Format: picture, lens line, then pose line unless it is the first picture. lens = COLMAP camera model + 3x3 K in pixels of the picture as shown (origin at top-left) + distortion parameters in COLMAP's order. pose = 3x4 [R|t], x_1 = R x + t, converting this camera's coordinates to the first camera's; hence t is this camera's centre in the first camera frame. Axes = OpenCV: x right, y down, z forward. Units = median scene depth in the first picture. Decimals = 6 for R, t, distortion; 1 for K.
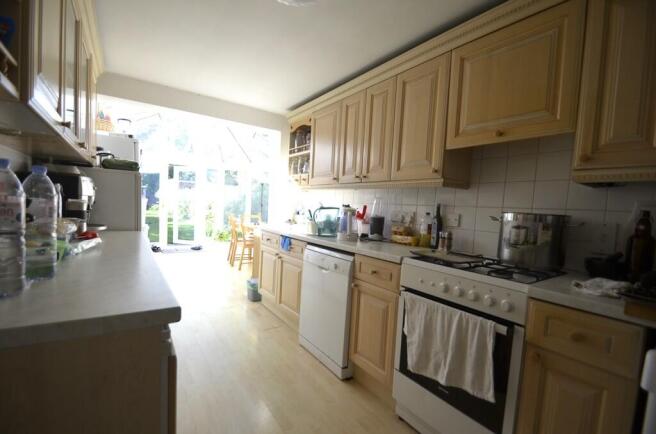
lens RADIAL K [[281.7, 0, 328.0], [0, 281.7, 217.0], [0, 0, 1]] dist [0.001715, -0.015229]
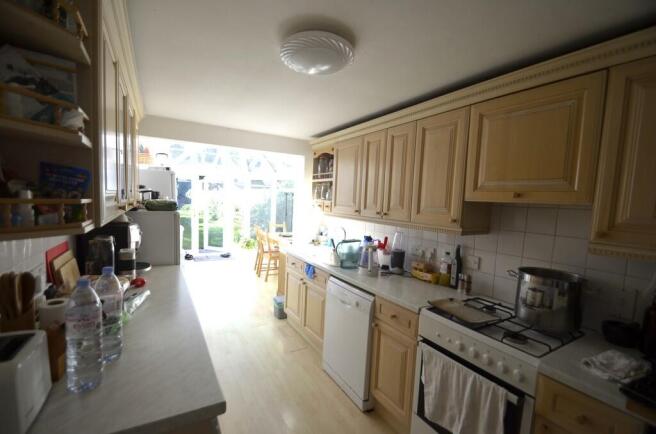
lens RADIAL K [[281.7, 0, 328.0], [0, 281.7, 217.0], [0, 0, 1]] dist [0.001715, -0.015229]
pose [[0.996616, -0.001804, -0.082181, 0.006006], [0.002882, 0.999911, 0.012990, -0.171550], [0.082151, -0.013183, 0.996533, -0.056737]]
